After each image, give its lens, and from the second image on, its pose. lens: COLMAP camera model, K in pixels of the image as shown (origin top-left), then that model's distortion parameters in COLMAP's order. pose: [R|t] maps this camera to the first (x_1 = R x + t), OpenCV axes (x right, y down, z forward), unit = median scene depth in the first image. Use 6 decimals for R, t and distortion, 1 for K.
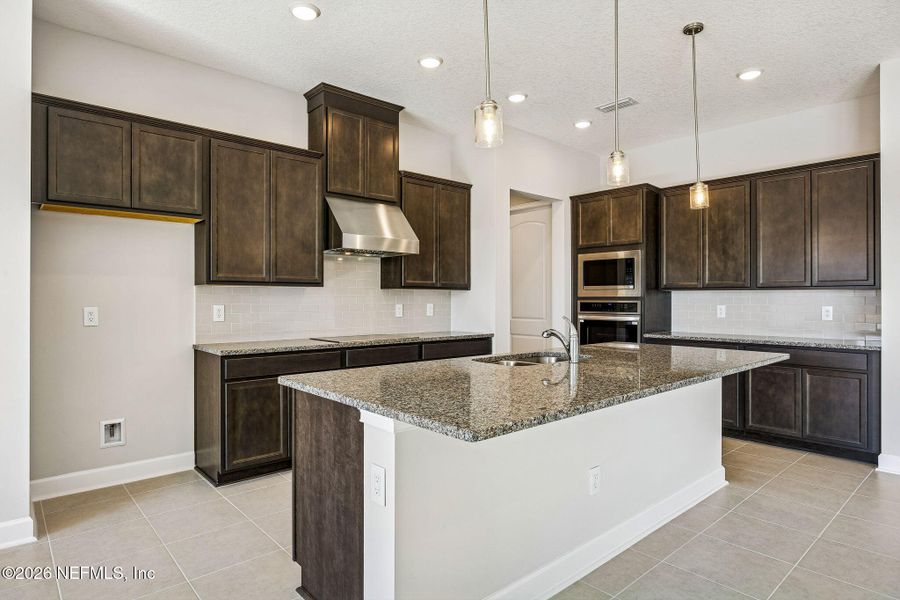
lens RADIAL K [[509.6, 0, 450.0], [0, 509.6, 300.0], [0, 0, 1]] dist [0.000972, 0.000447]
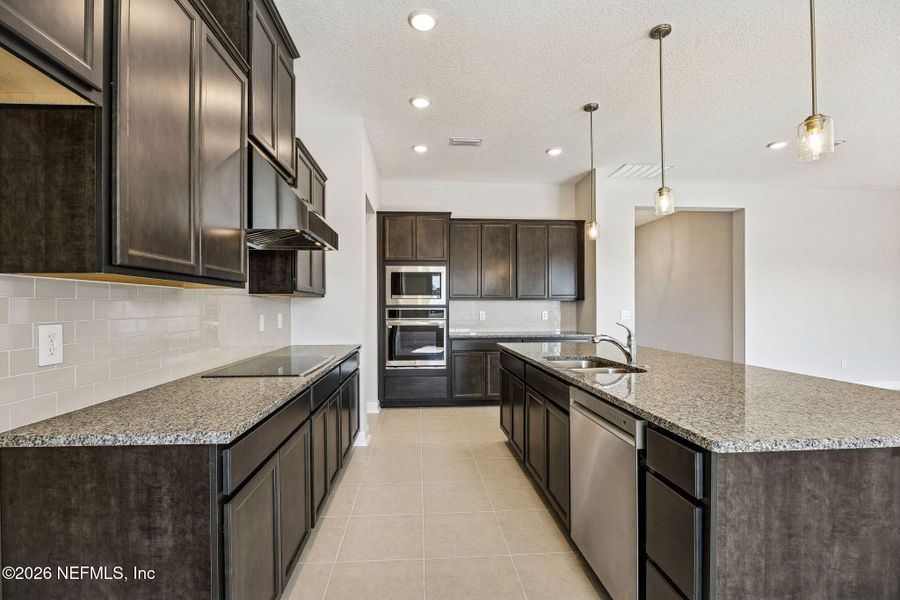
lens RADIAL K [[399.4, 0, 449.2], [0, 399.4, 309.0], [0, 0, 1]] dist [-0.003217, -0.000898]
pose [[0.612405, -0.007280, 0.790510, -0.376260], [0.003850, 0.999973, 0.006227, -0.002534], [-0.790534, -0.000770, 0.612417, 0.407358]]
